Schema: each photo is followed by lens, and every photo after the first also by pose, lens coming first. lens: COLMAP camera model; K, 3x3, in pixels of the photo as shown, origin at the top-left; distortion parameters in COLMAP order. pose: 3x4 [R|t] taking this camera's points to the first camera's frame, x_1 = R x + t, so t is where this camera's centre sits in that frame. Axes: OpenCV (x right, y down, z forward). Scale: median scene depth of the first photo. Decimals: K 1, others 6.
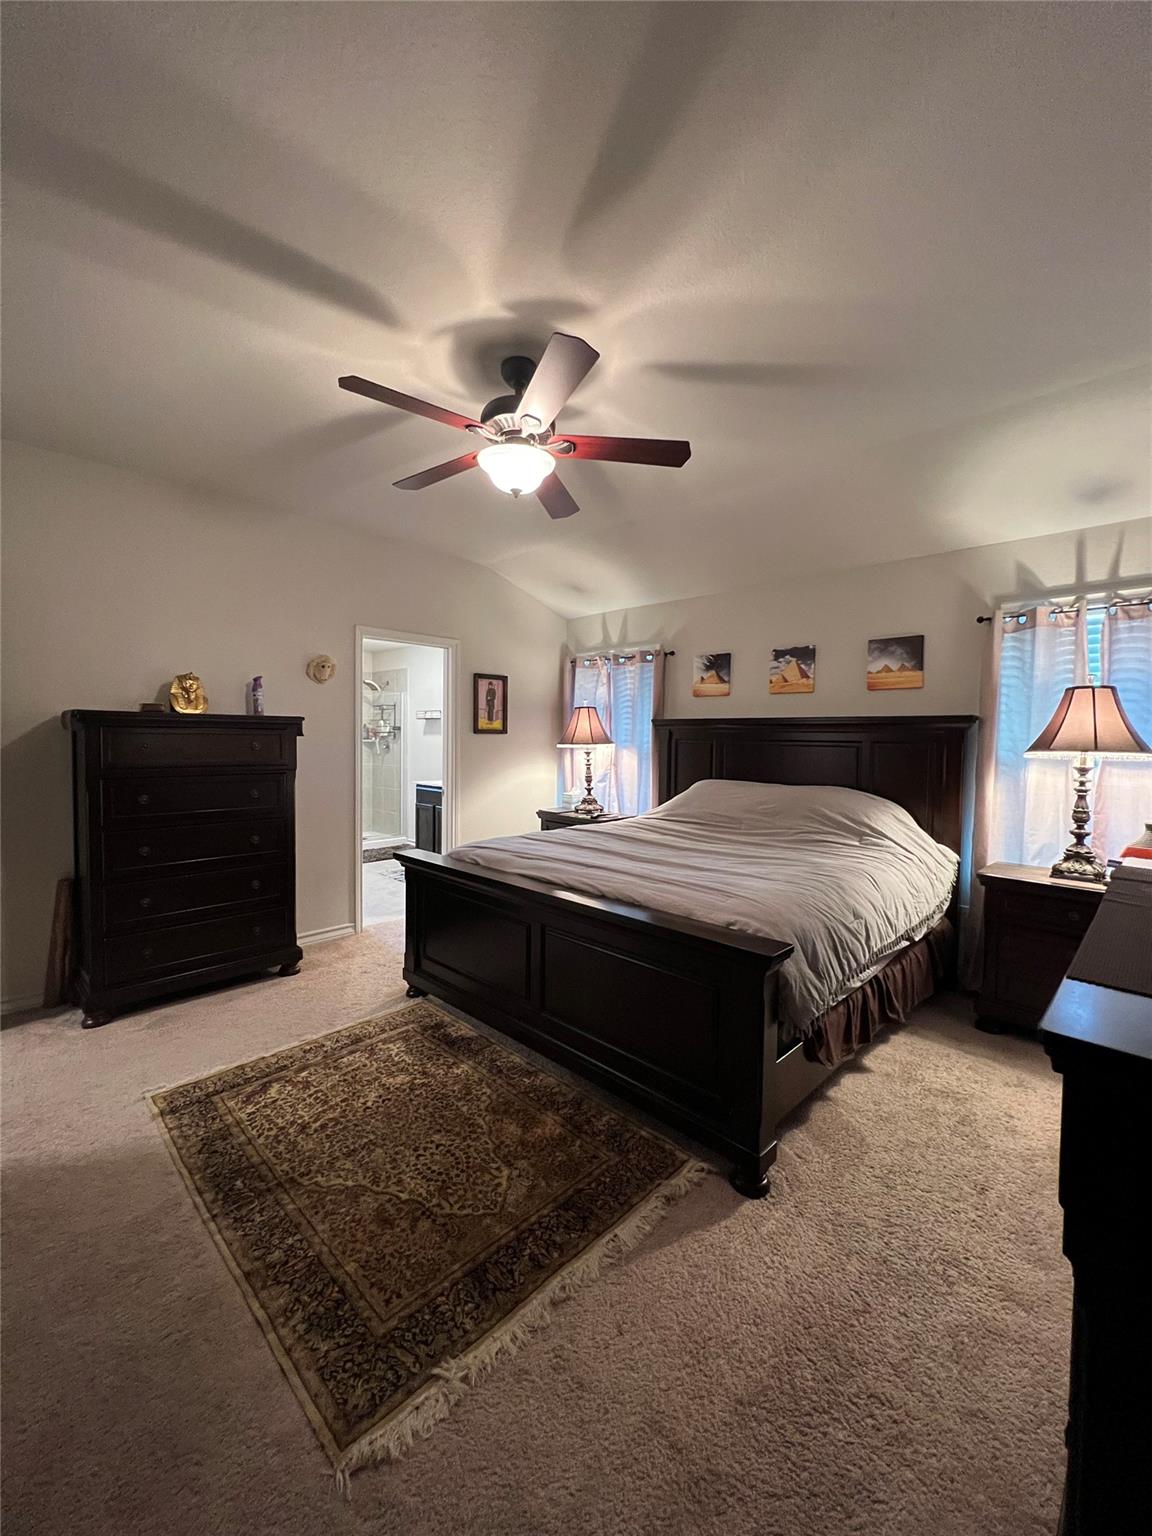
lens RADIAL K [[613.0, 0, 574.7], [0, 613.0, 767.4], [0, 0, 1]] dist [-0.000013, 0.000296]
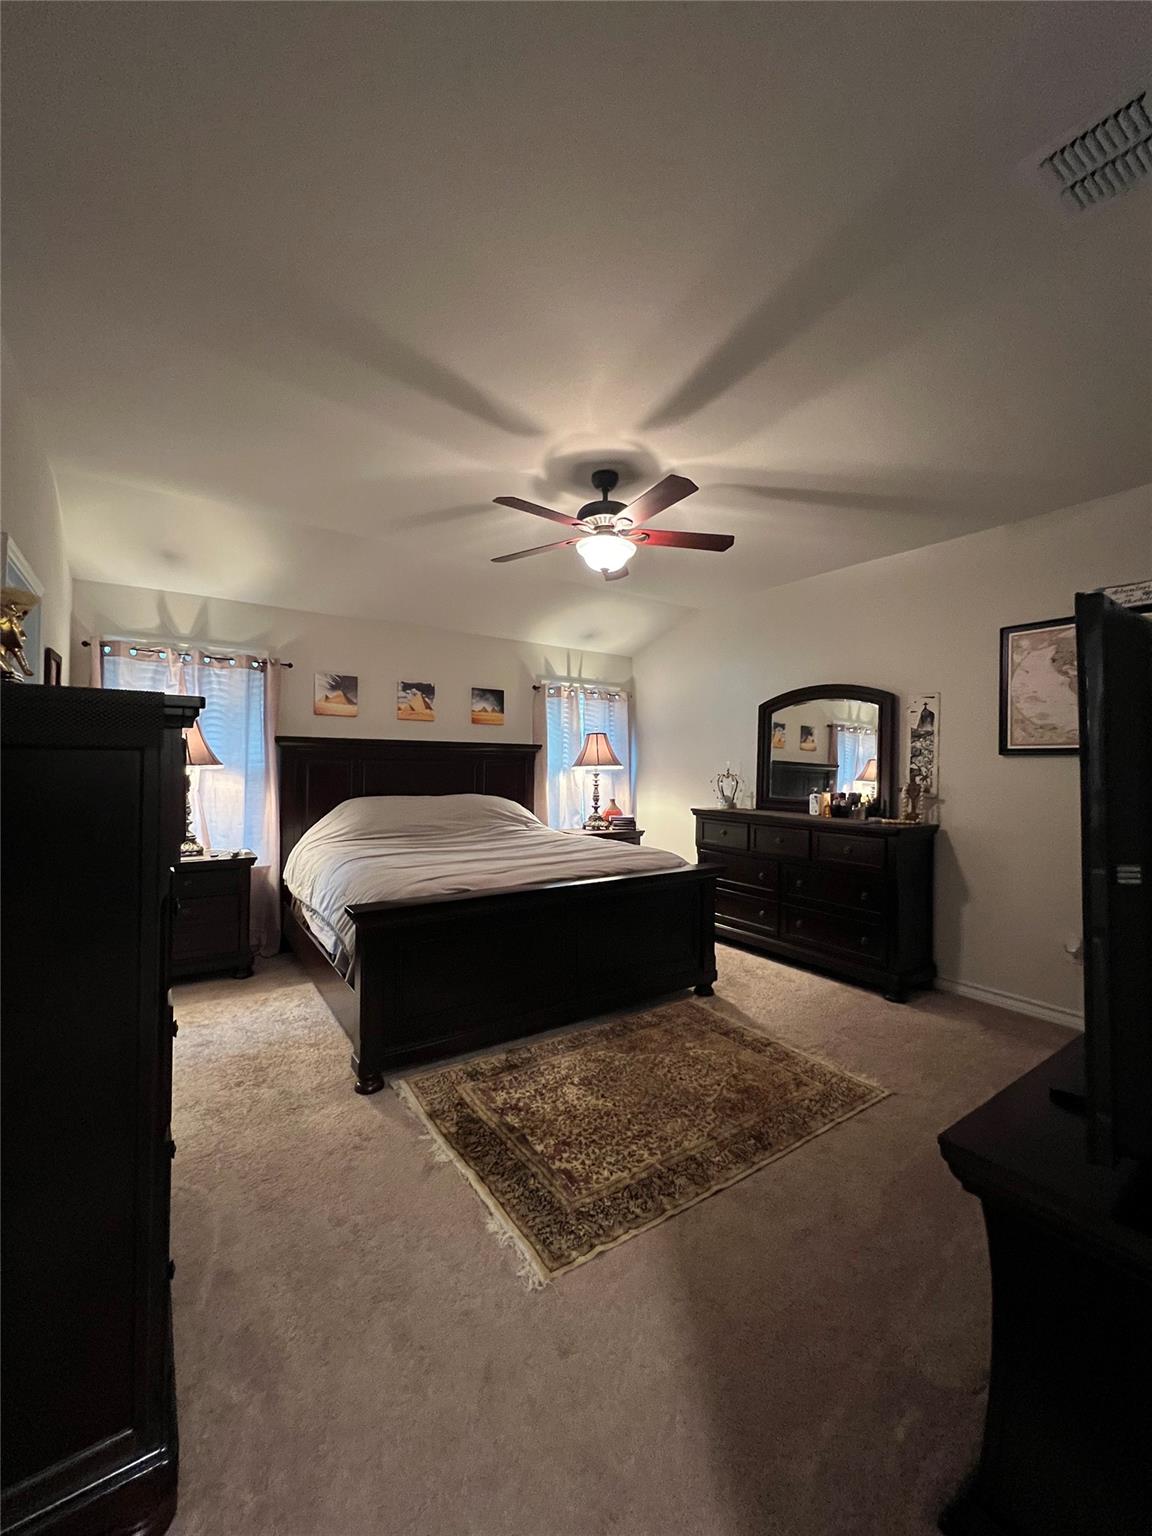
lens RADIAL K [[613.0, 0, 575.9], [0, 613.0, 764.5], [0, 0, 1]] dist [-0.000013, 0.000296]
pose [[0.198686, -0.010994, 0.980002, -0.770269], [0.038538, 0.999251, 0.003397, -0.026035], [-0.979305, 0.037092, 0.198961, 0.457326]]
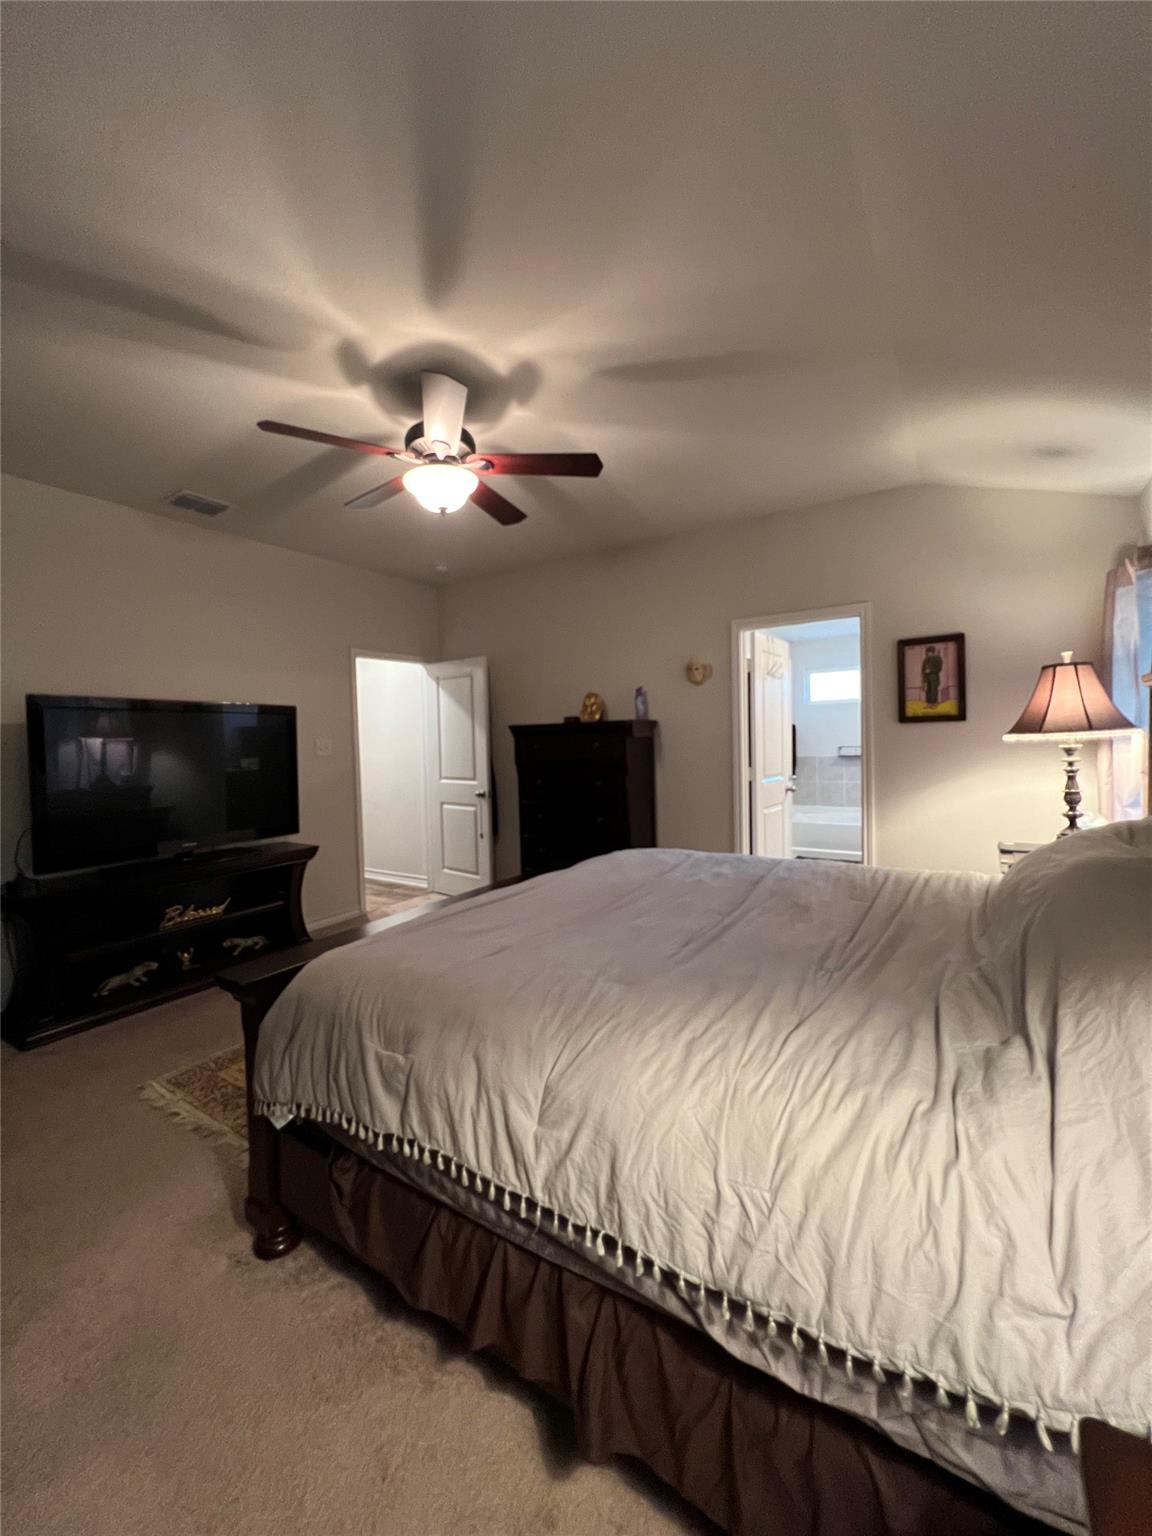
lens RADIAL K [[613.0, 0, 579.7], [0, 613.0, 762.3], [0, 0, 1]] dist [-0.000013, 0.000296]
pose [[0.188356, 0.011943, -0.982028, 0.570856], [-0.023984, 0.999684, 0.007558, -0.006477], [0.981808, 0.022130, 0.188583, 0.585946]]
